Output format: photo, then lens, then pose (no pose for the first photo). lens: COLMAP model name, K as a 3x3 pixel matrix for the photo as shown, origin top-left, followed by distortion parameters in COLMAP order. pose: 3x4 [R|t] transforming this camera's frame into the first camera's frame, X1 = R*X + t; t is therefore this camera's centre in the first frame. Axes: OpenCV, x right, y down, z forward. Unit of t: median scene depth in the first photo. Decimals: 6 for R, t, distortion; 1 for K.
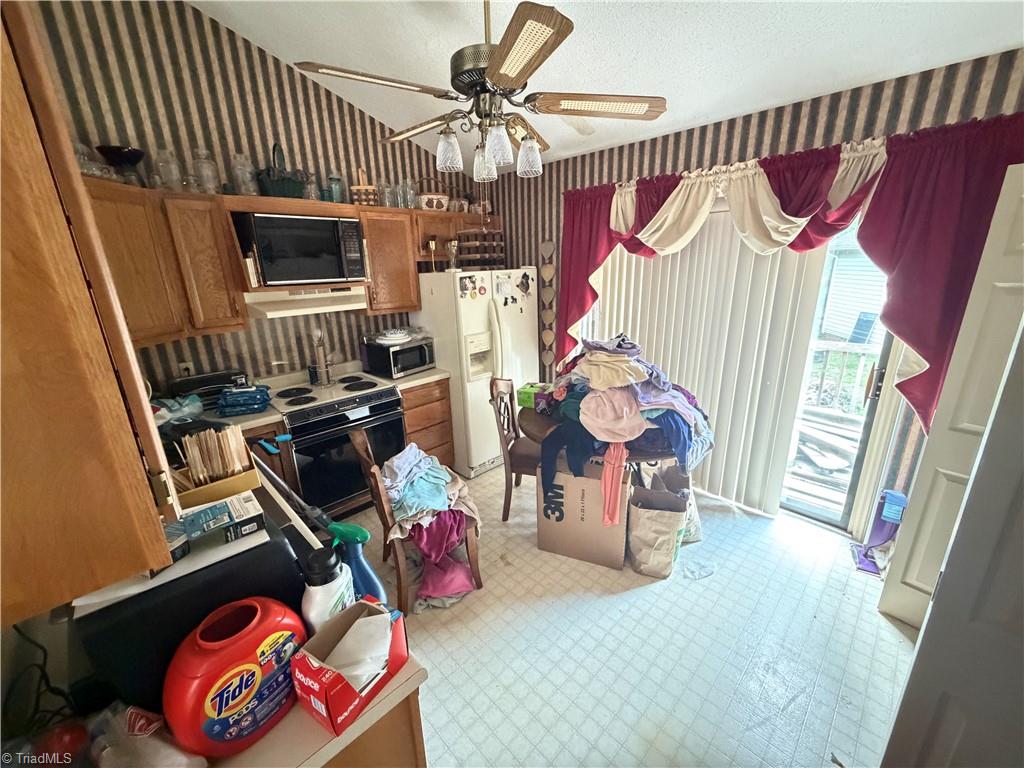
lens RADIAL K [[407.6, 0, 511.6], [0, 407.6, 383.9], [0, 0, 1]] dist [0.000062, -0.000190]
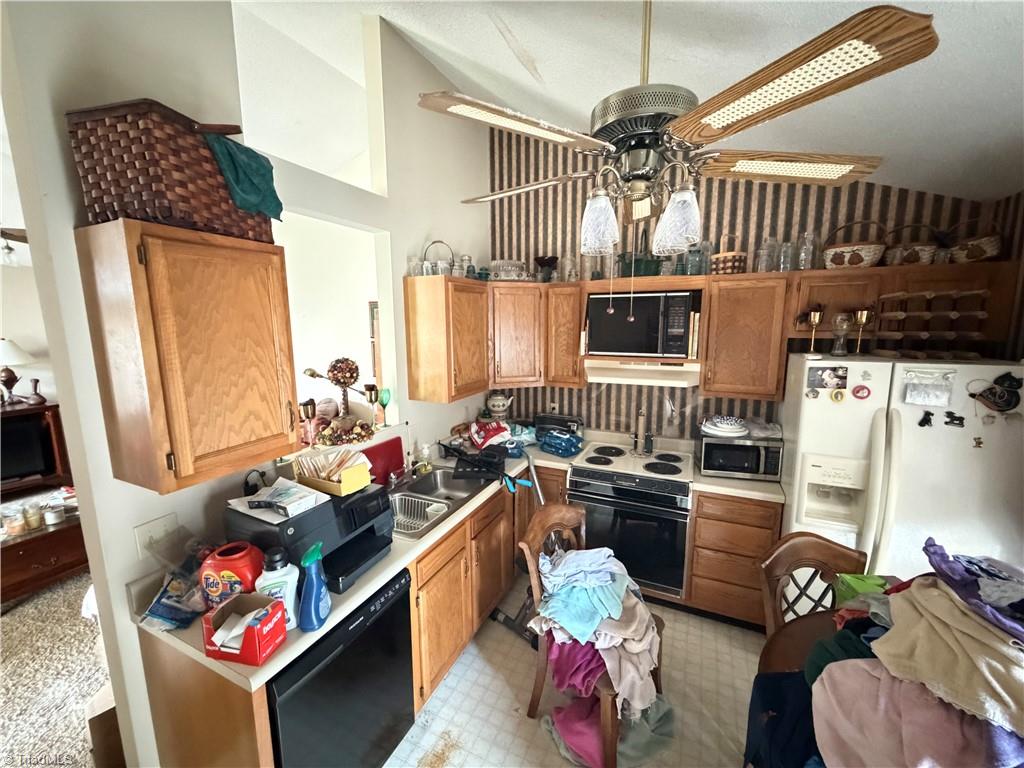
lens RADIAL K [[407.6, 0, 510.4], [0, 407.6, 383.8], [0, 0, 1]] dist [0.000062, -0.000190]
pose [[0.346484, 0.166669, -0.923131, 0.320442], [-0.272463, 0.959545, 0.070979, -0.147432], [0.897615, 0.226926, 0.377878, 0.308086]]
